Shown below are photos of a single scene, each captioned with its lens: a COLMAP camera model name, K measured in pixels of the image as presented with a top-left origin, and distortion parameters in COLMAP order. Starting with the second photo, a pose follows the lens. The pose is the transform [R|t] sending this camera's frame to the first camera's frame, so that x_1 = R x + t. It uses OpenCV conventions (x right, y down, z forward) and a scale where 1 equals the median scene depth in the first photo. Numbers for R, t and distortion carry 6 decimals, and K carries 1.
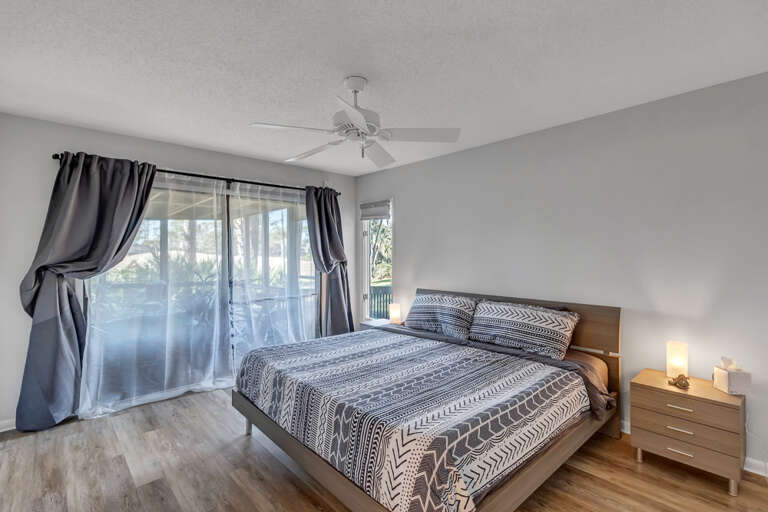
lens RADIAL K [[360.9, 0, 384.0], [0, 360.9, 256.0], [0, 0, 1]] dist [0.000331, 0.000055]
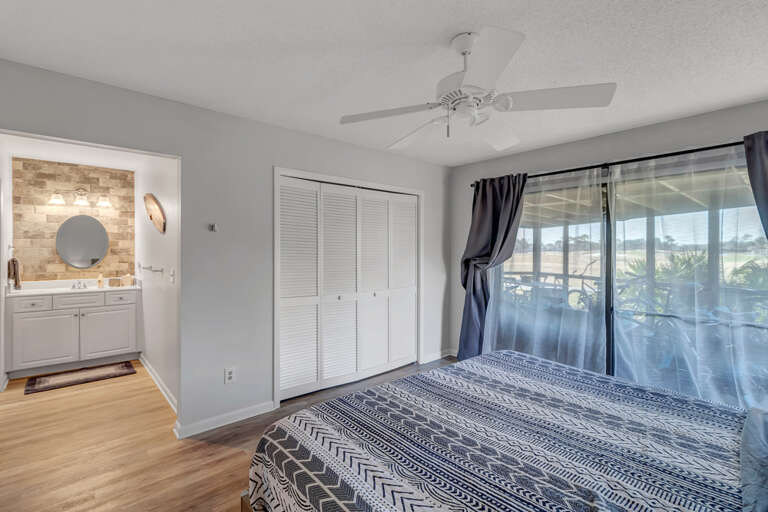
lens RADIAL K [[360.9, 0, 384.0], [0, 360.9, 256.0], [0, 0, 1]] dist [0.000331, 0.000055]
pose [[-0.018252, 0.018694, -0.999659, 0.554785], [-0.007170, 0.999797, 0.018827, -0.010407], [0.999808, 0.007511, -0.018114, 0.621110]]
